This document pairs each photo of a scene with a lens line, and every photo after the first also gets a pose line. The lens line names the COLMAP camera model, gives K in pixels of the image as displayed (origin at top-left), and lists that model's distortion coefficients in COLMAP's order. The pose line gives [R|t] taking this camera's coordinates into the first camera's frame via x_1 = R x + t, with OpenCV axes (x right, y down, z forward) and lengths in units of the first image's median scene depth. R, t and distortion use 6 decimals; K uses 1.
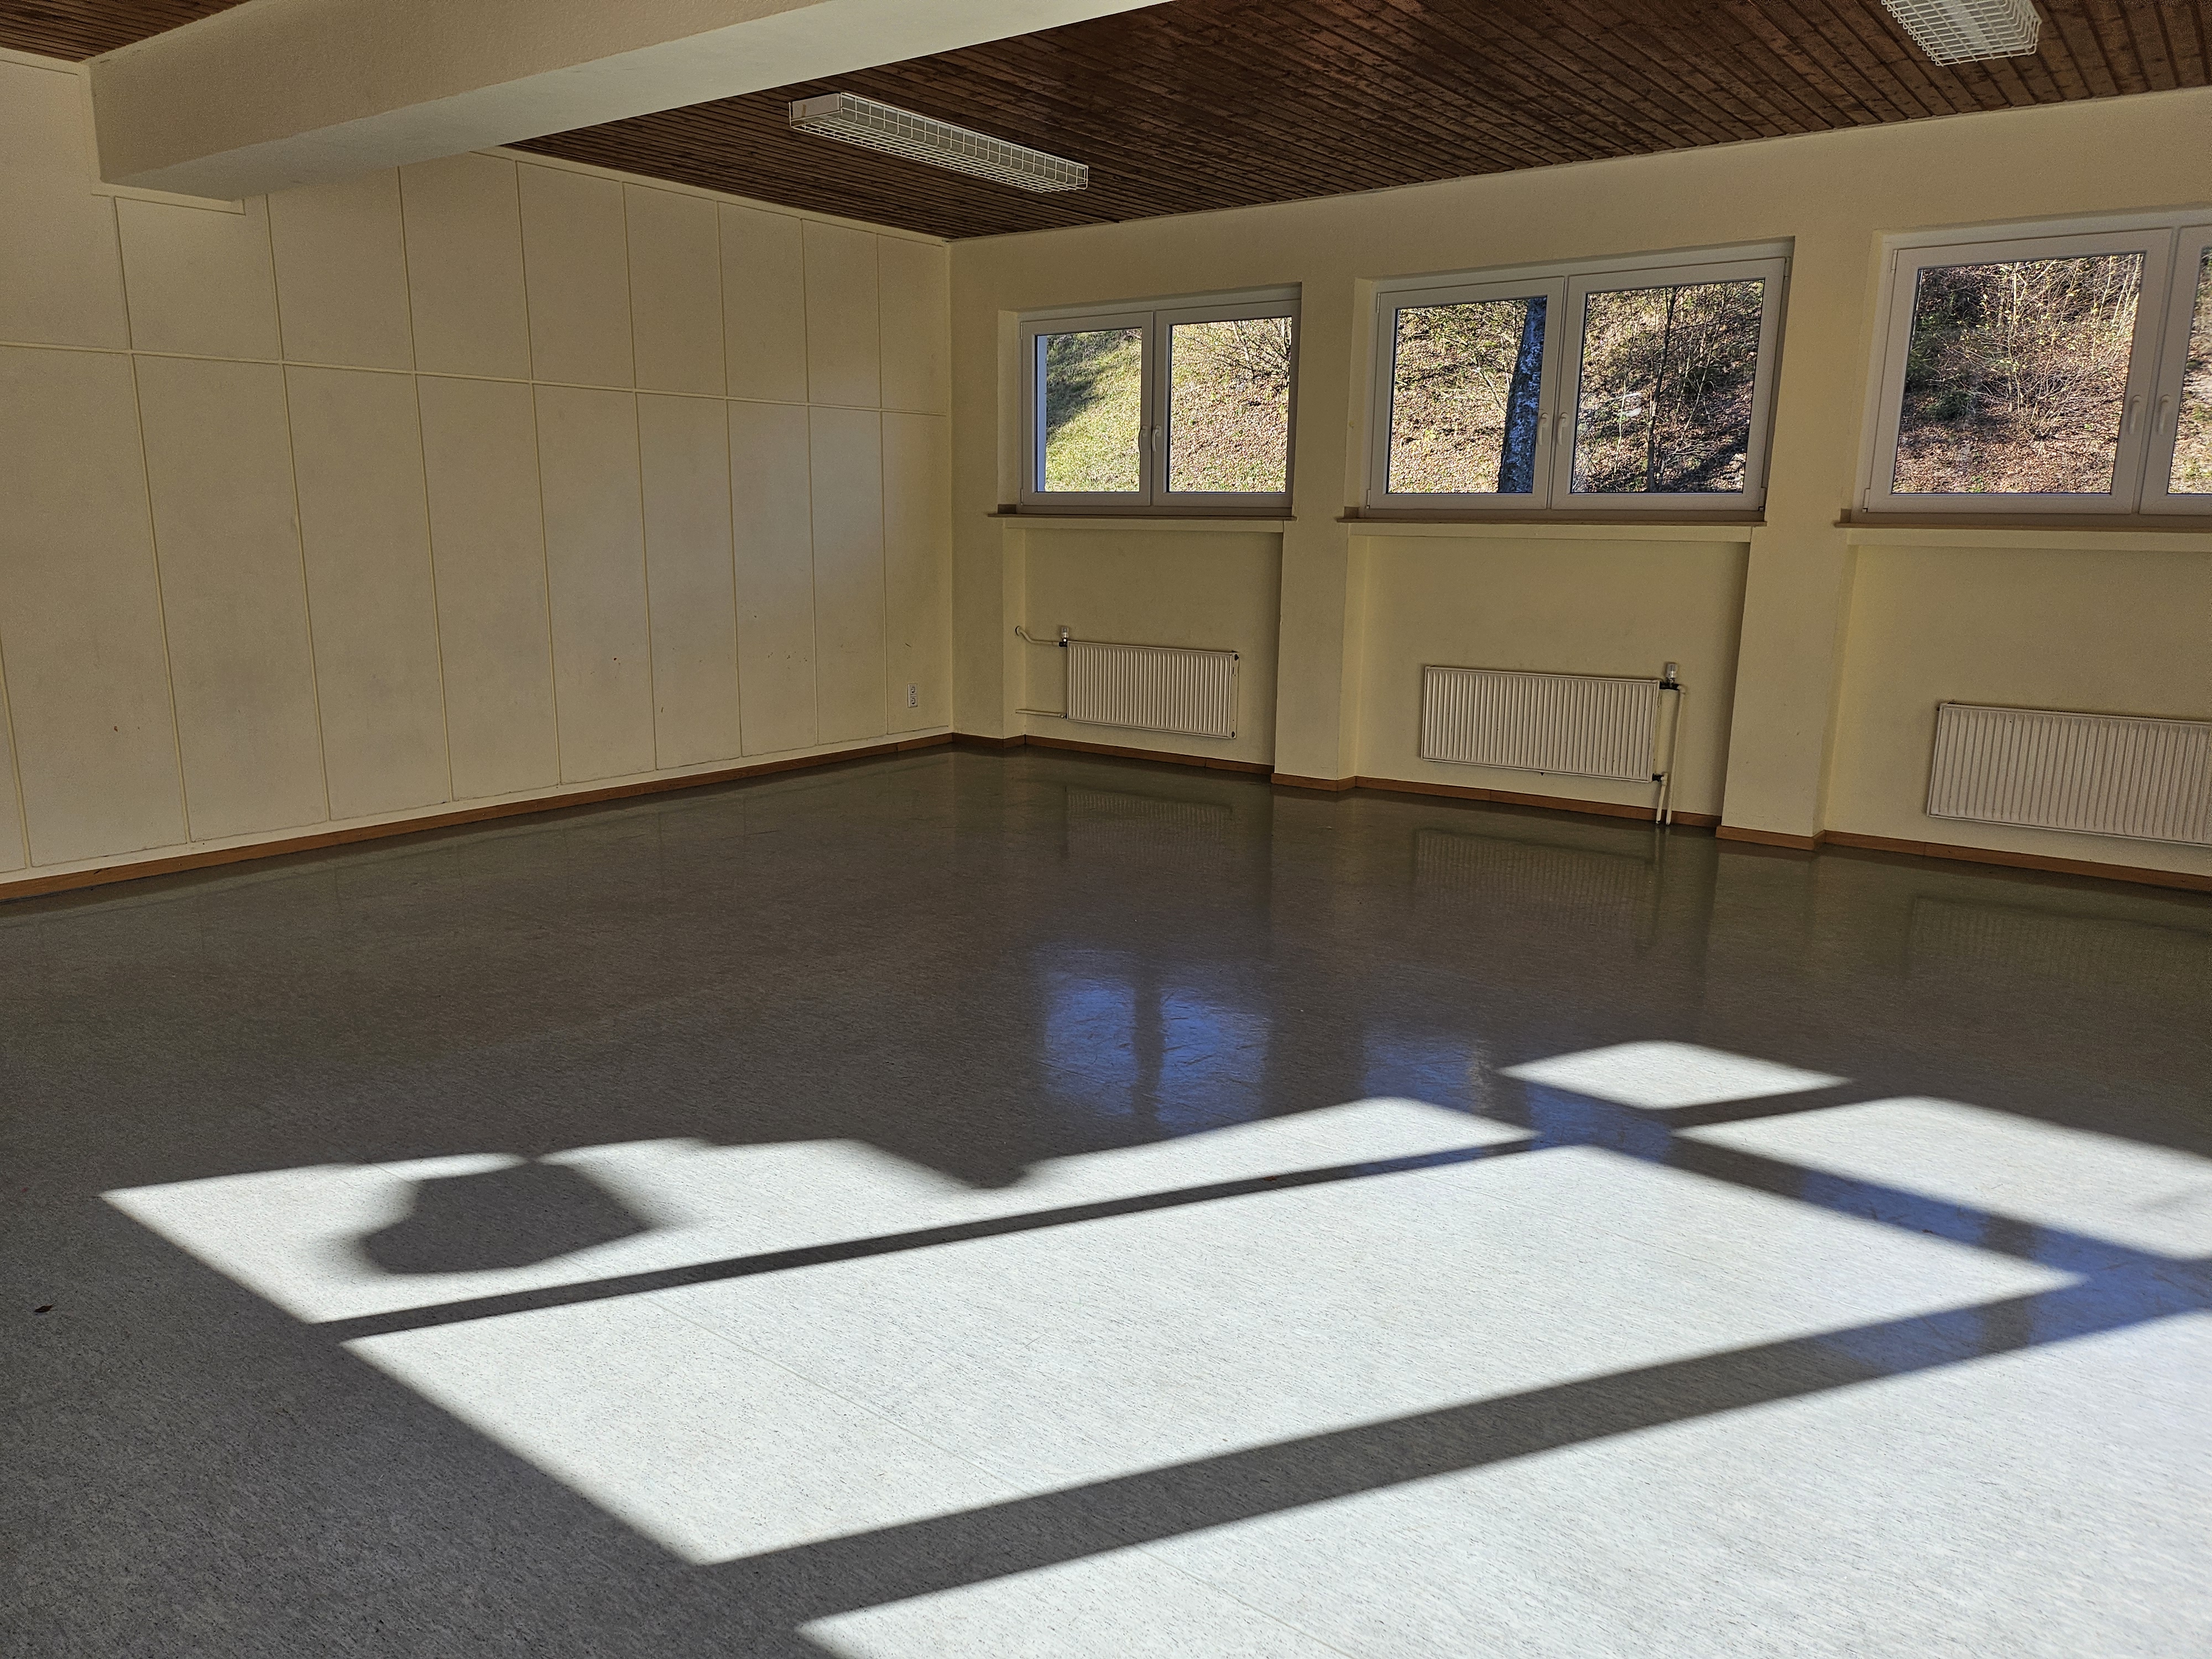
lens RADIAL K [[1551.0, 0, 1100.0], [0, 1551.0, 830.2], [0, 0, 1]] dist [0.083201, -0.092660]
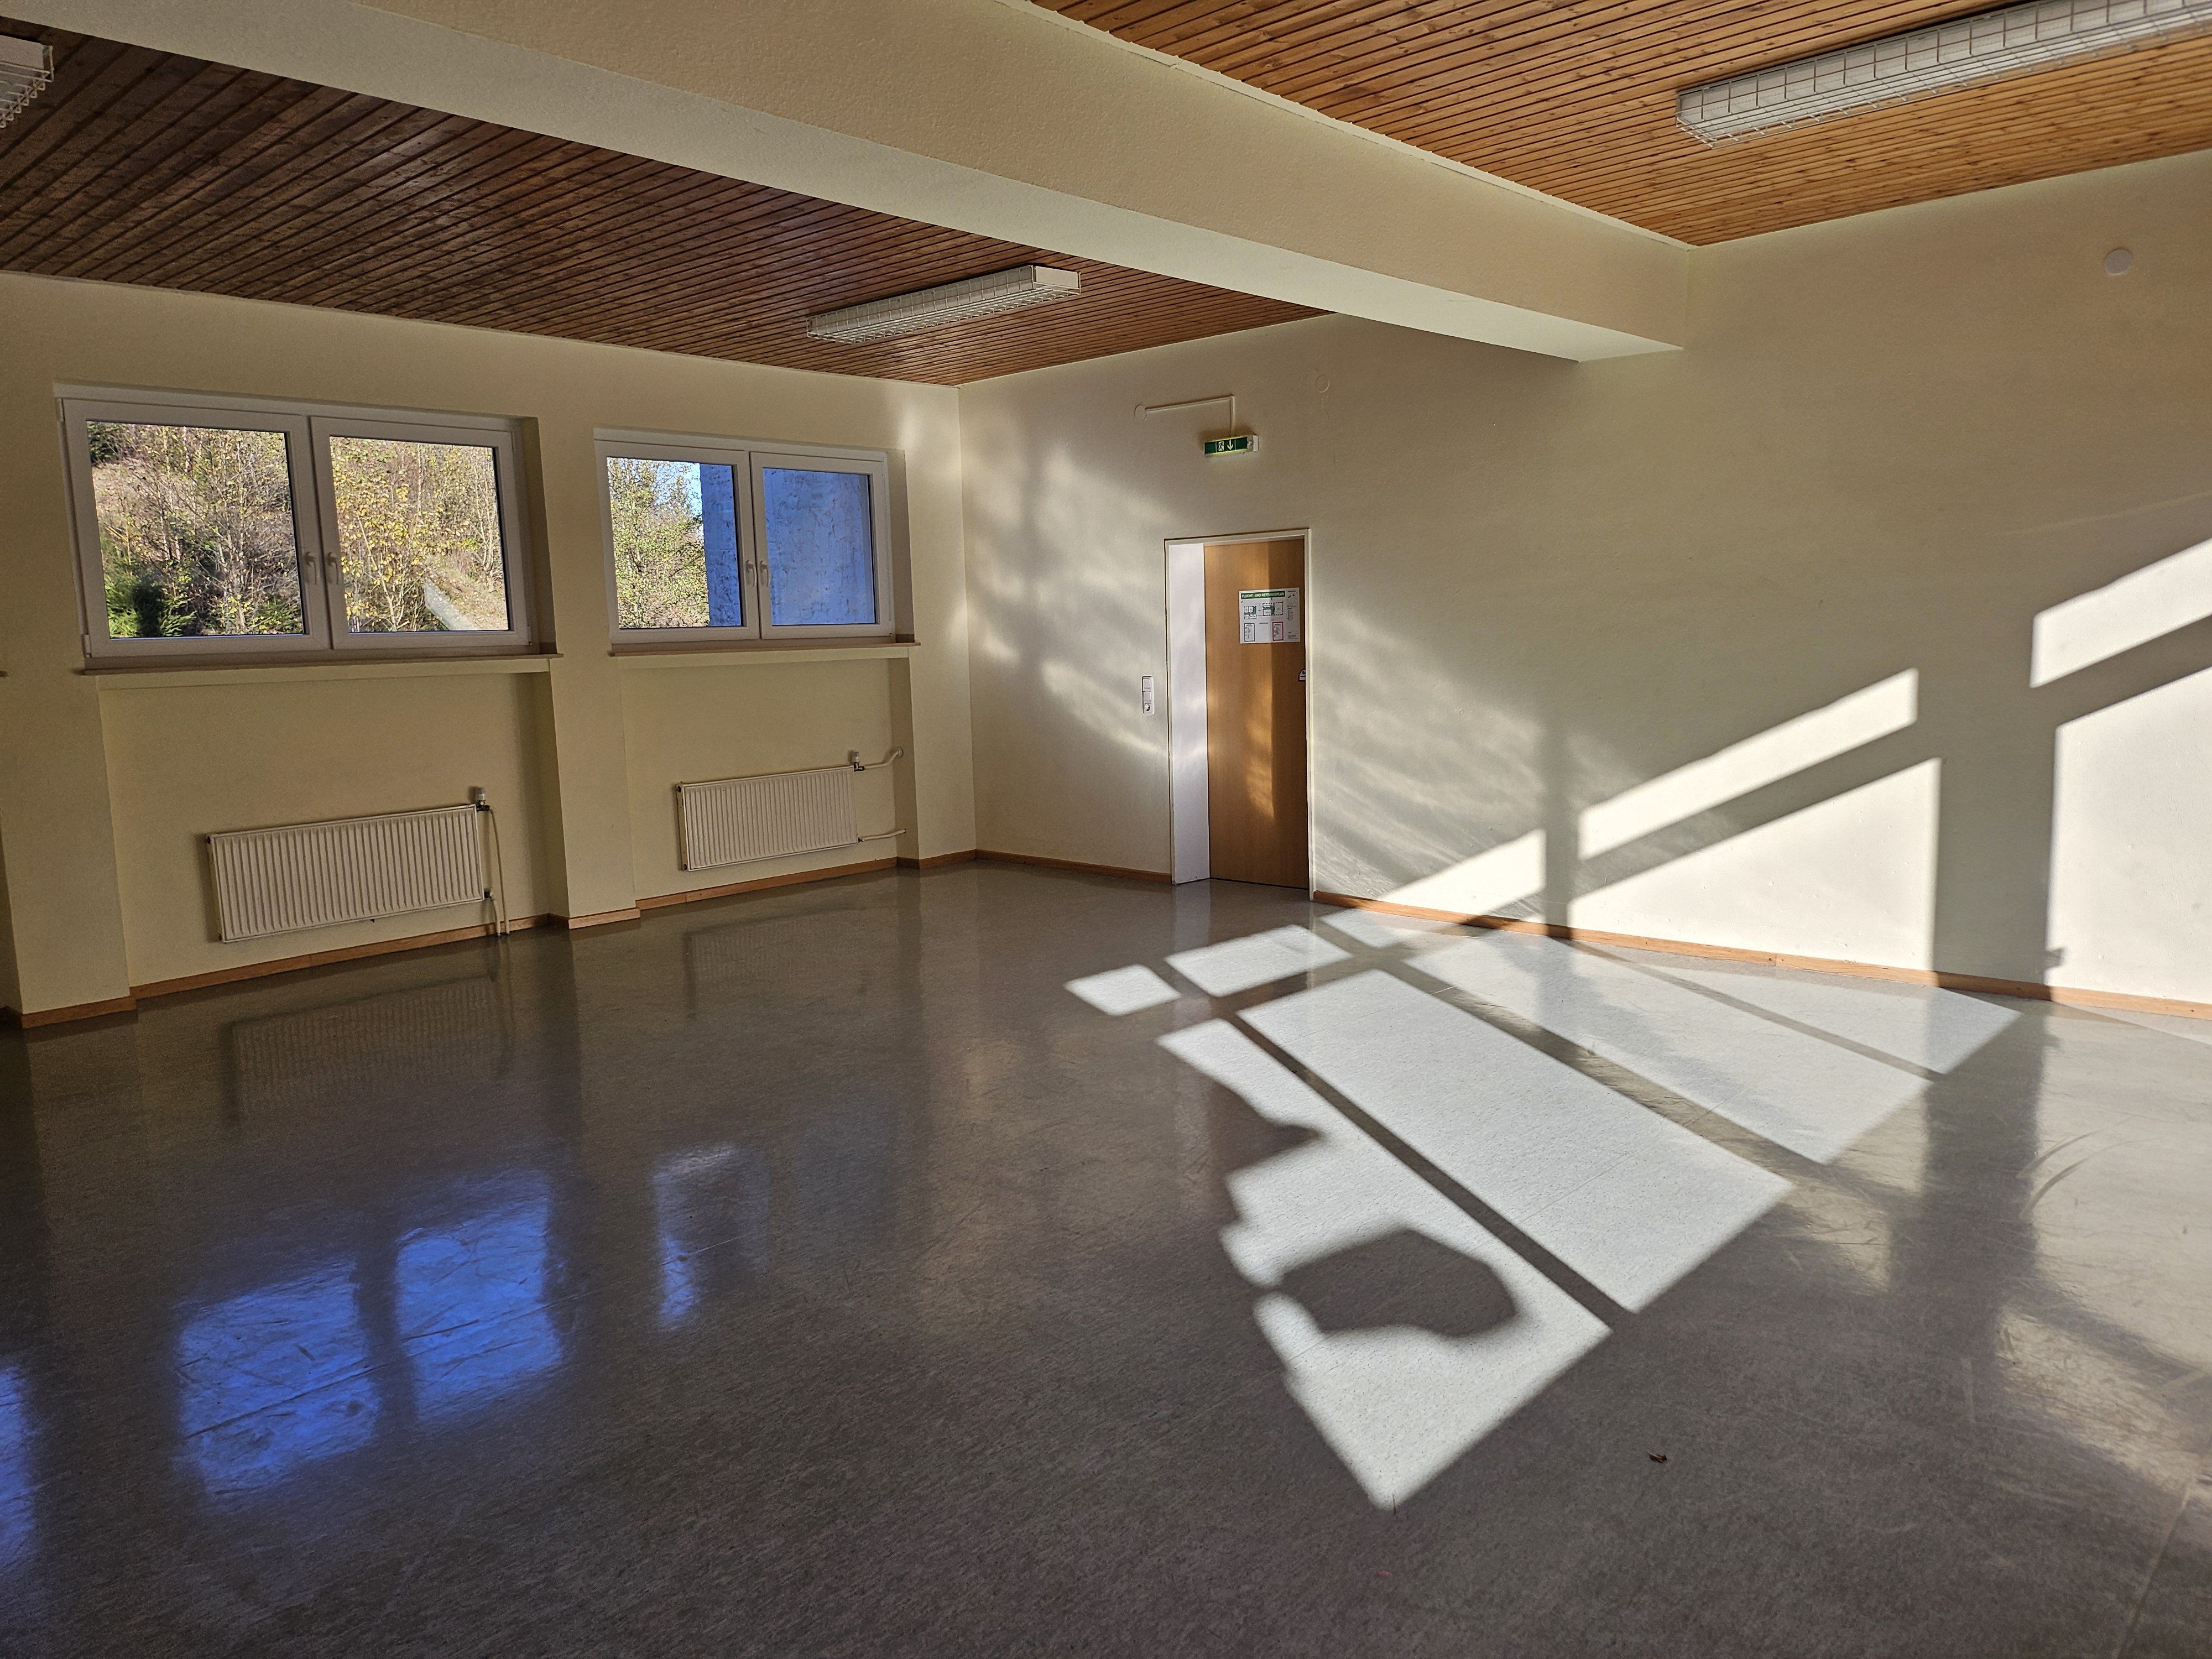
lens RADIAL K [[1551.0, 0, 1100.0], [0, 1551.0, 830.2], [0, 0, 1]] dist [0.083201, -0.092660]
pose [[0.102782, -0.145227, 0.984045, -0.864806], [0.235677, 0.964671, 0.117751, -0.139326], [-0.966381, 0.219814, 0.133377, 0.605668]]
